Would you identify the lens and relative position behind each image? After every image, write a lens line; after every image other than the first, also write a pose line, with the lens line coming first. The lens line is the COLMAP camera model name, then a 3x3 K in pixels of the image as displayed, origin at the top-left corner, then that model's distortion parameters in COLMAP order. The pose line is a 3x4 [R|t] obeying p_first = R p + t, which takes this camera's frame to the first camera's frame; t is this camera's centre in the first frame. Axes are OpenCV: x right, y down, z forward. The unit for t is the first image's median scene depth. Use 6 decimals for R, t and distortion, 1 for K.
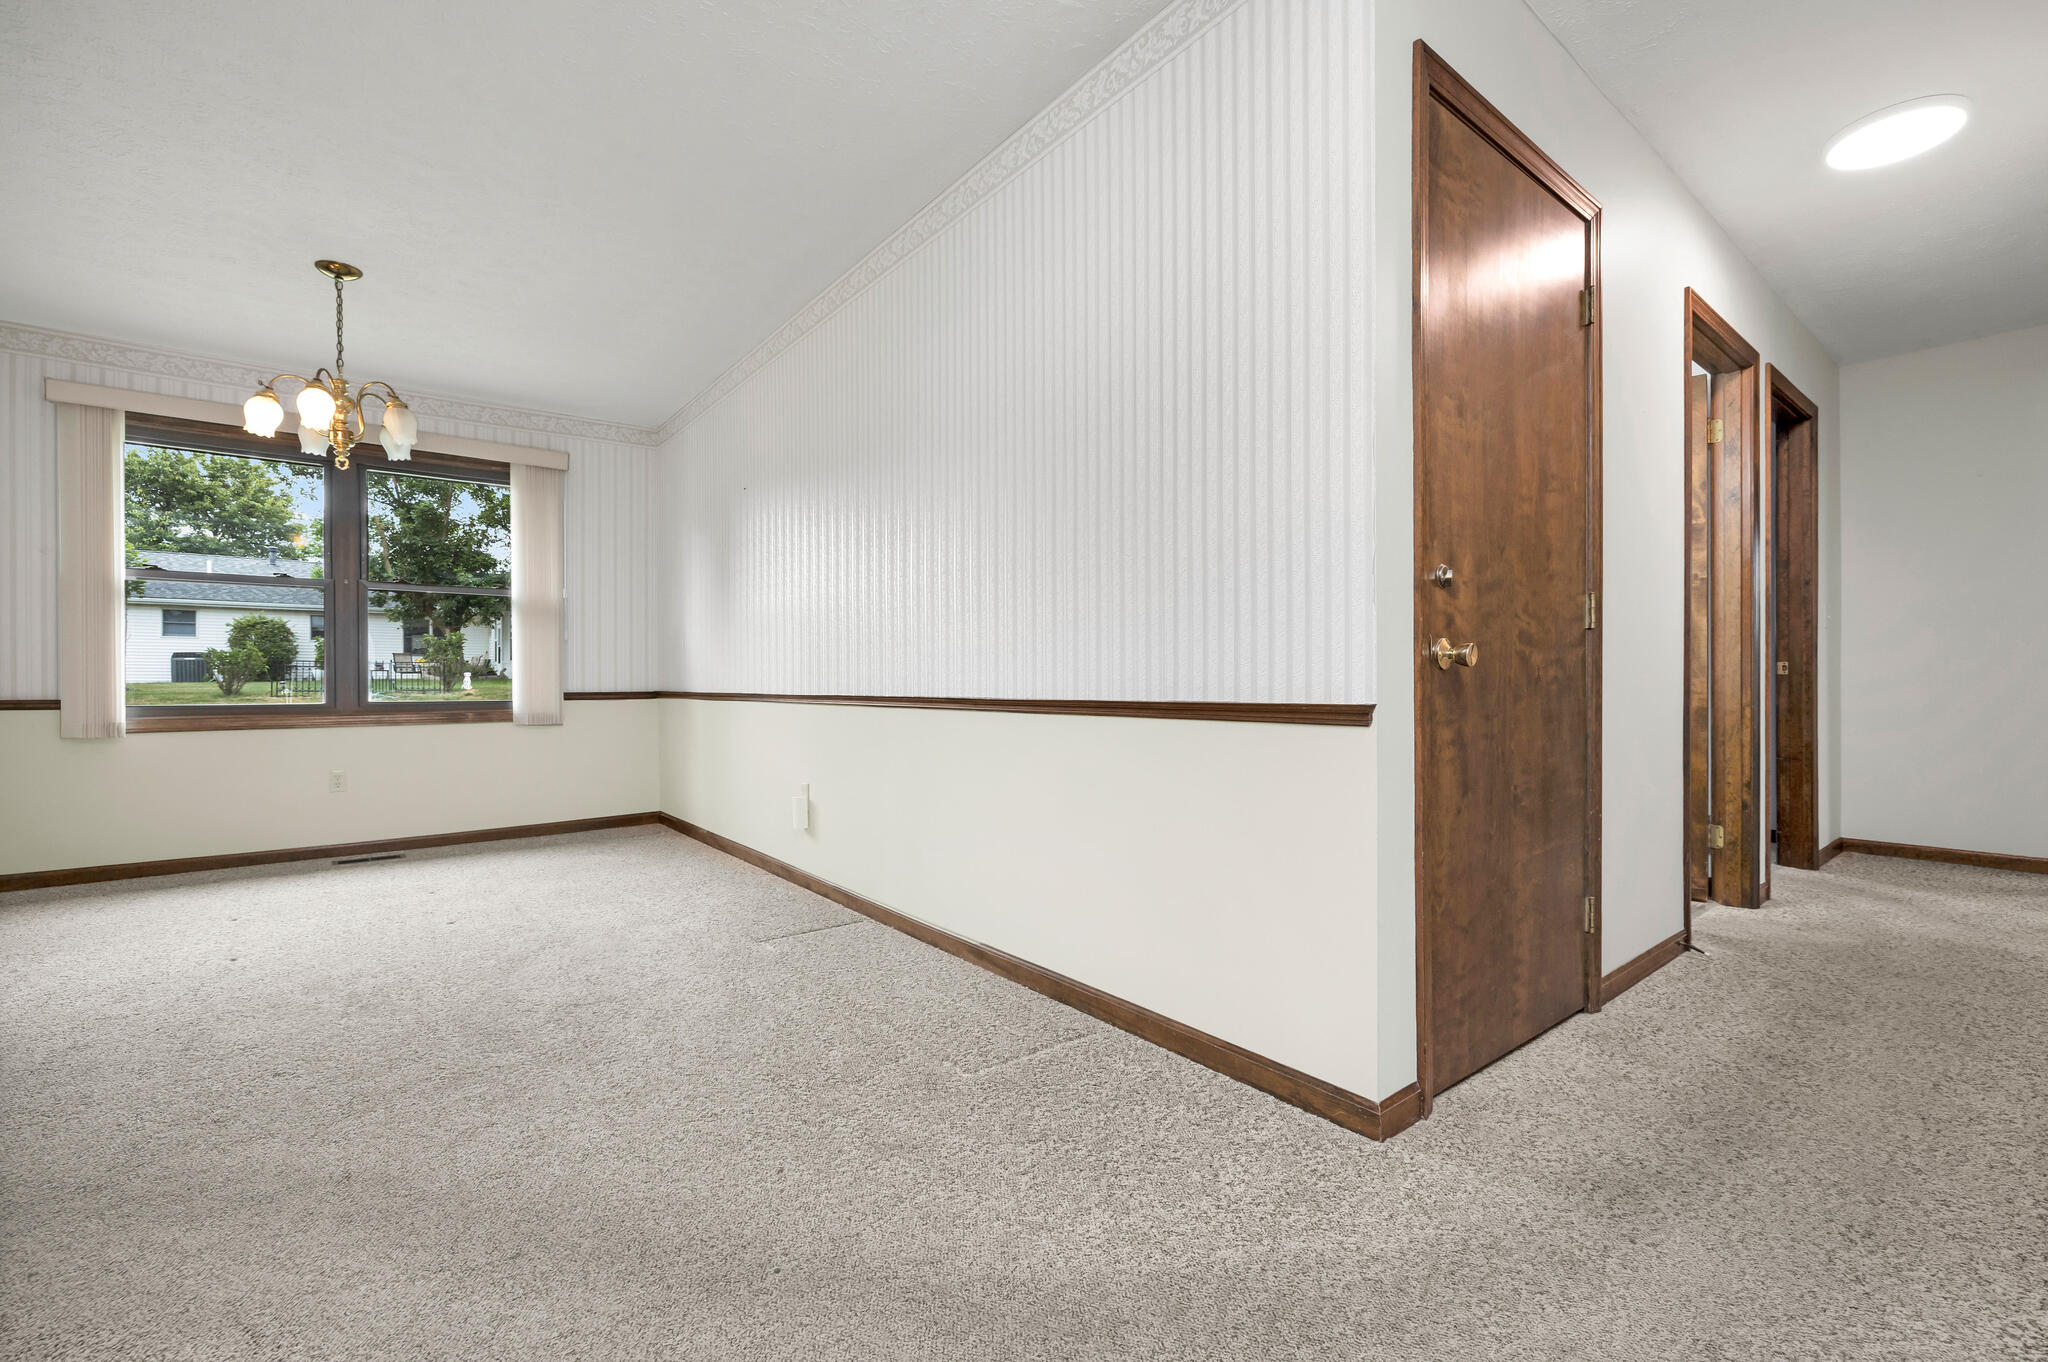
lens RADIAL K [[860.5, 0, 1032.2], [0, 860.5, 686.2], [0, 0, 1]] dist [0.001116, -0.000323]
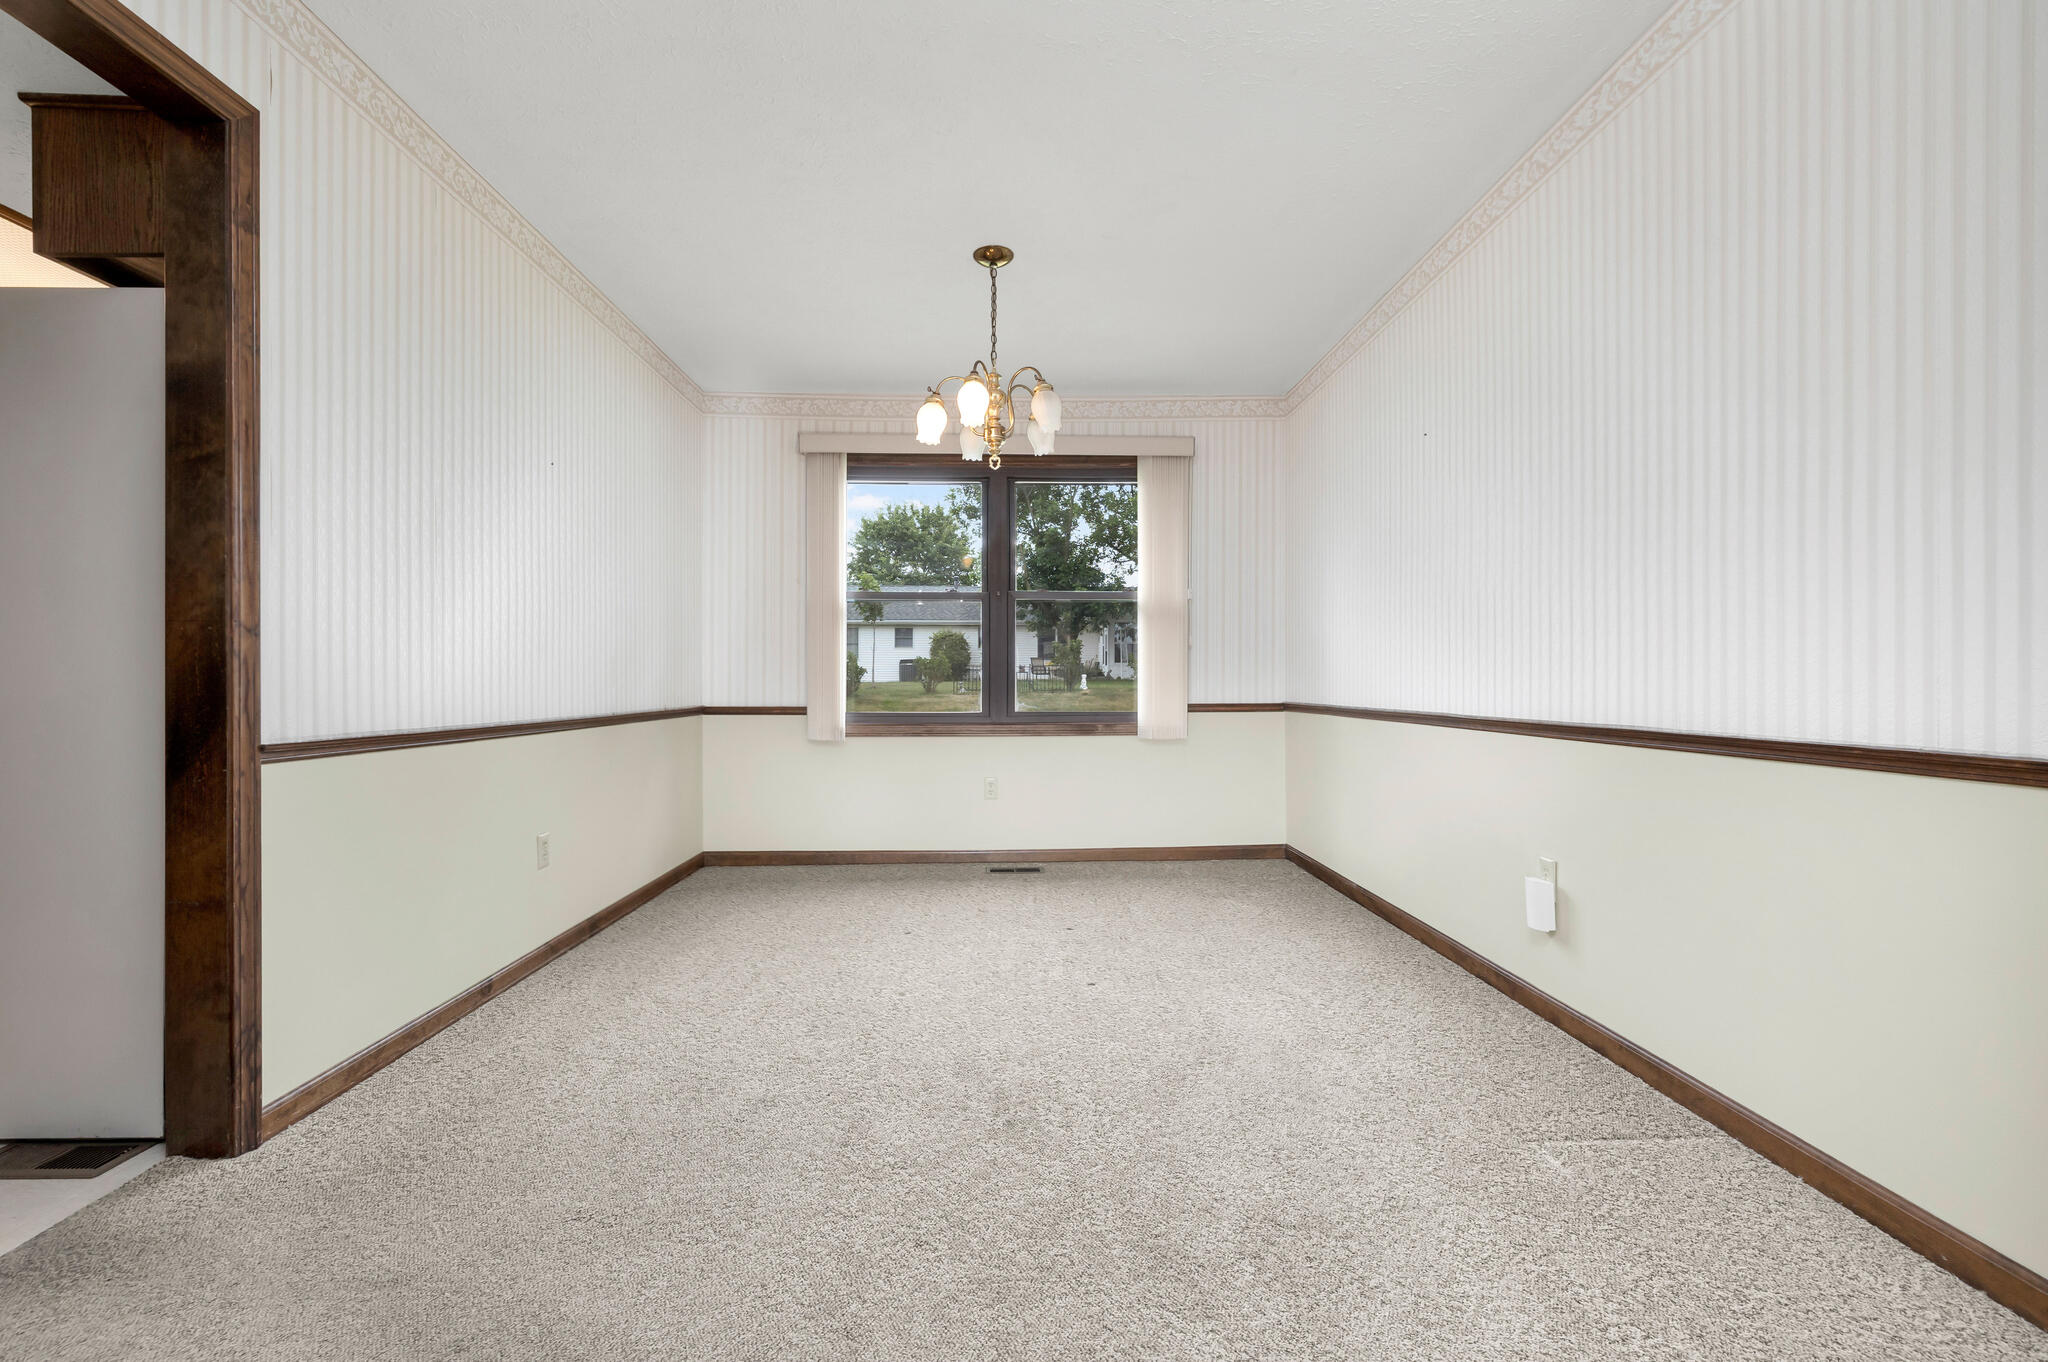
lens RADIAL K [[863.2, 0, 1028.4], [0, 863.2, 682.0], [0, 0, 1]] dist [-0.000628, 0.000032]
pose [[0.801910, 0.002830, -0.597438, -0.141162], [-0.004834, 0.999987, -0.001751, -0.013264], [0.597425, 0.004293, 0.801913, 0.180596]]
